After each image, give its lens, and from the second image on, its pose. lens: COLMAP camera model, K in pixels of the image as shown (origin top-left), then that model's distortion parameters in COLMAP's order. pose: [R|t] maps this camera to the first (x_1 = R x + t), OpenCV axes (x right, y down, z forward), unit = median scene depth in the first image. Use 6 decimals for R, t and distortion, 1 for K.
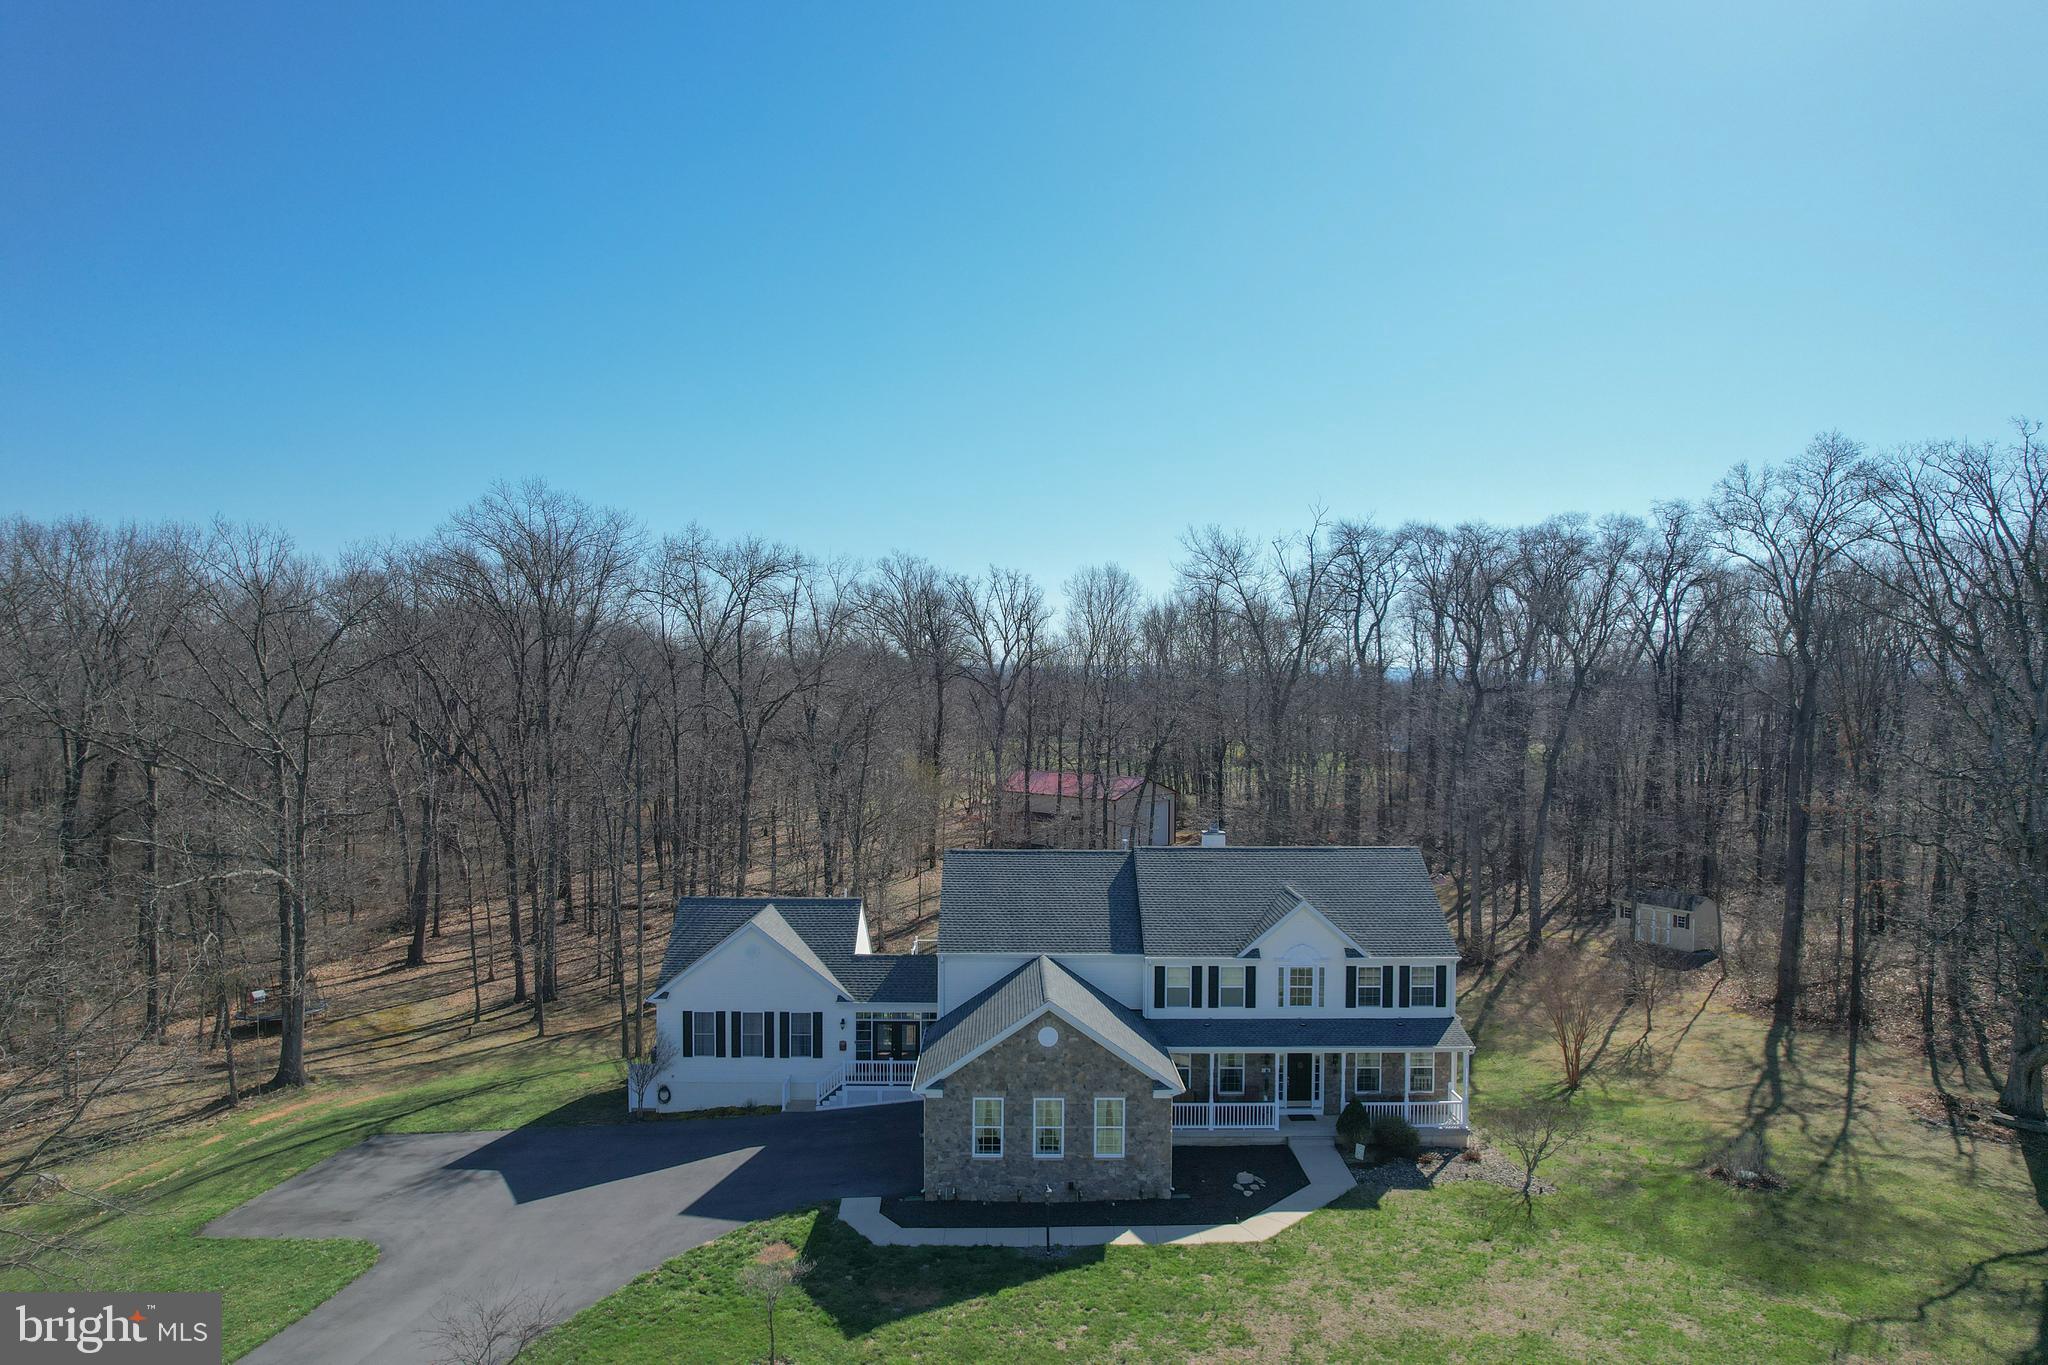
lens RADIAL K [[1300.7, 0, 1024.0], [0, 1300.7, 682.5], [0, 0, 1]] dist [-0.079793, 0.065226]
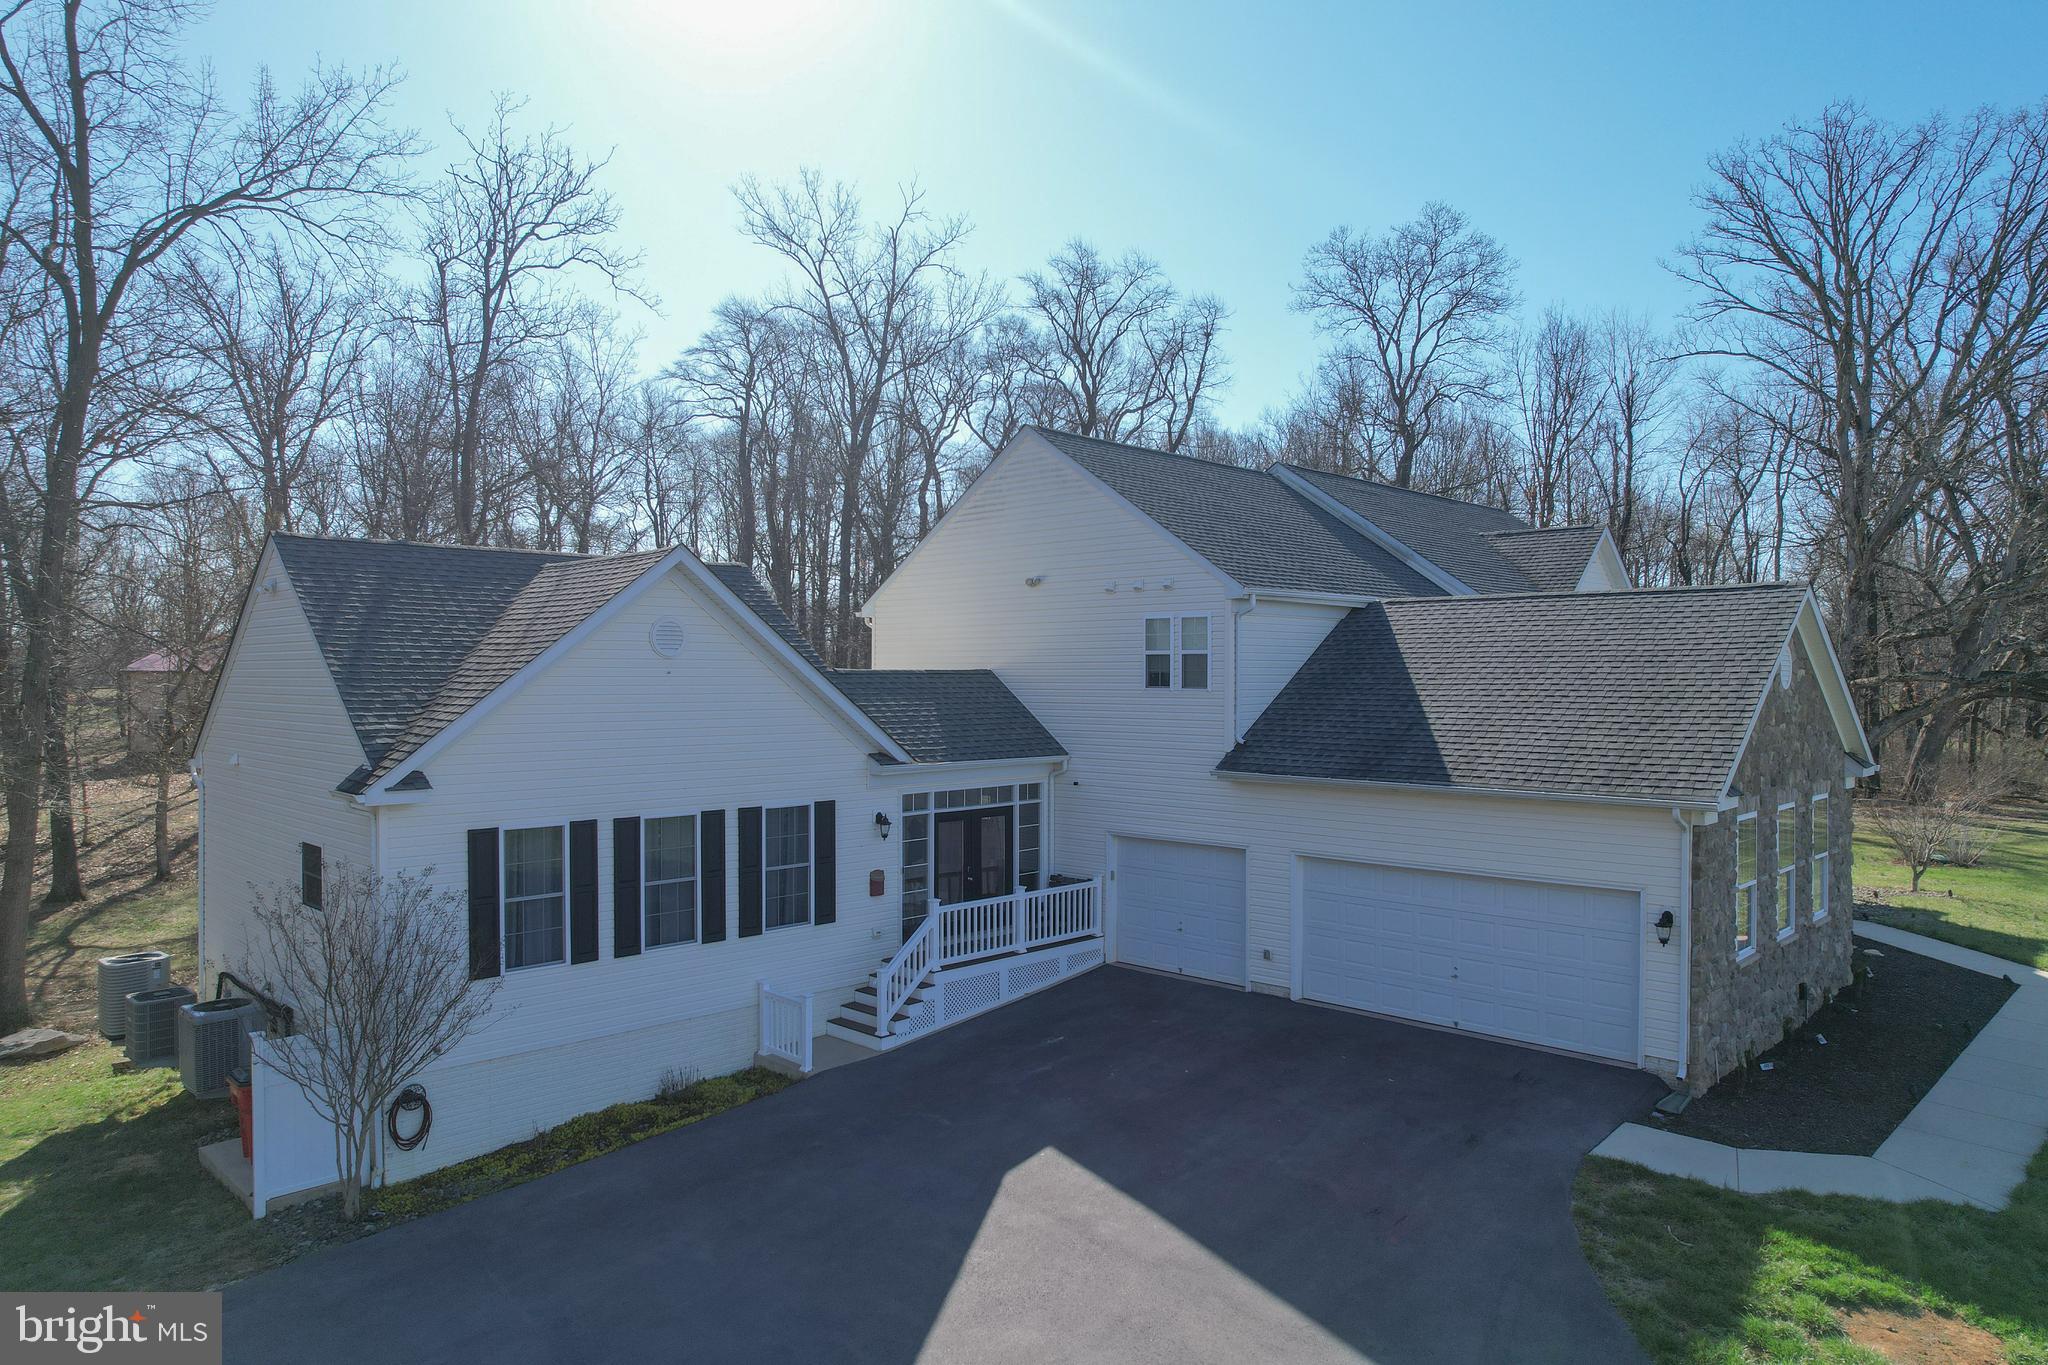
lens RADIAL K [[1307.3, 0, 1025.8], [0, 1307.3, 679.3], [0, 0, 1]] dist [-0.072009, 0.064943]
pose [[0.714193, -0.006857, 0.699915, -0.419173], [0.004357, 0.999976, 0.005351, 0.236654], [-0.699935, -0.000772, 0.714206, 0.746368]]
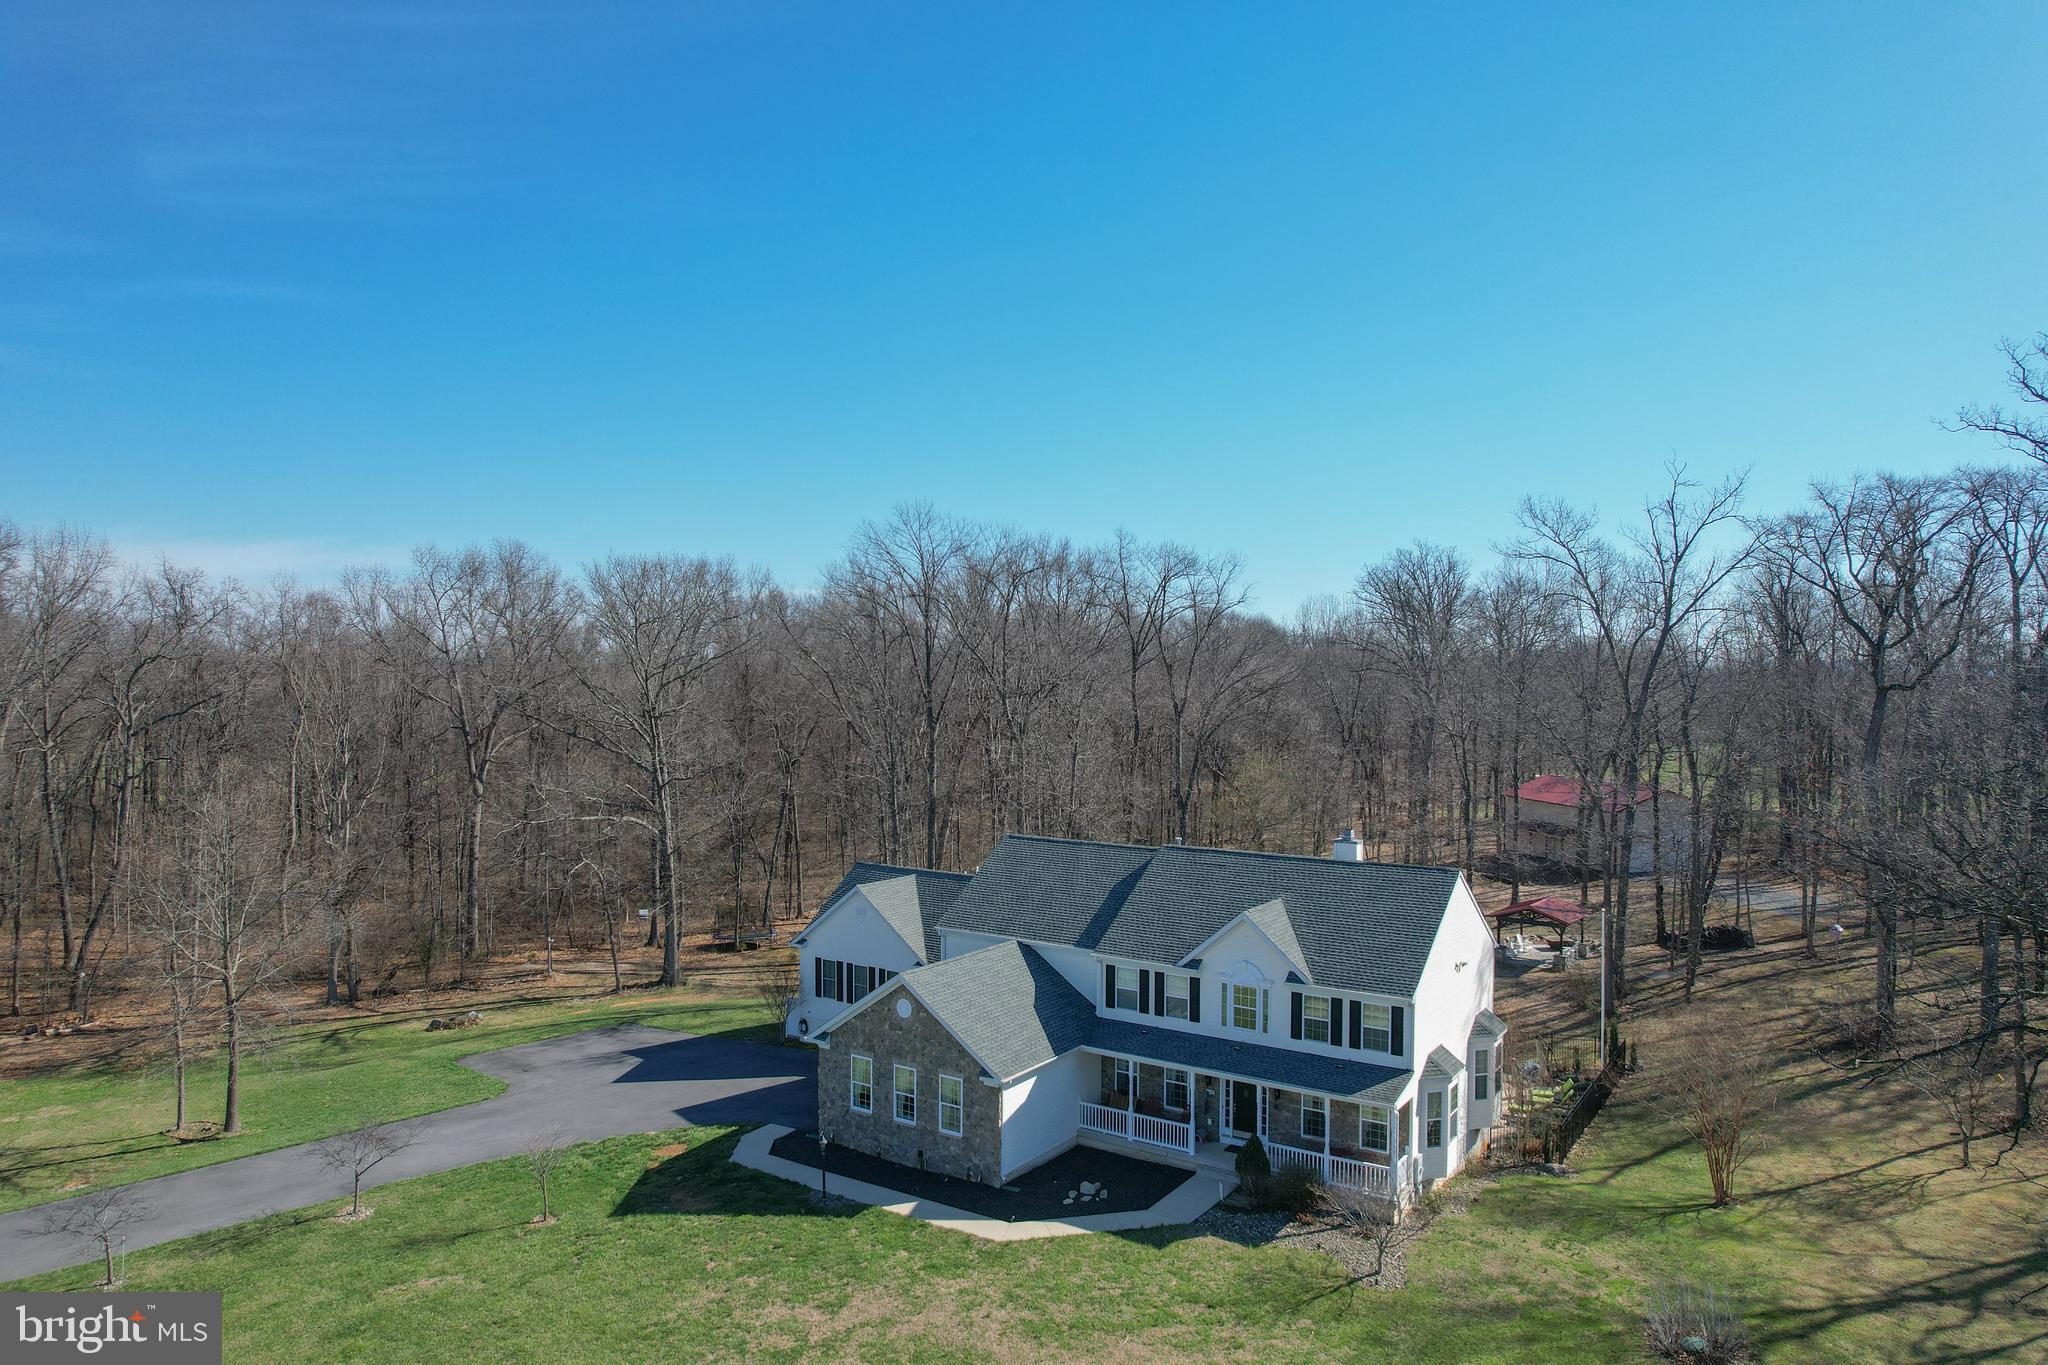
lens RADIAL K [[1307.3, 0, 1025.8], [0, 1307.3, 679.3], [0, 0, 1]] dist [-0.072009, 0.064943]
pose [[0.819530, 0.001225, -0.573035, 0.614094], [0.000137, 0.999997, 0.002334, 0.001225], [0.573037, -0.001991, 0.819527, 0.157965]]
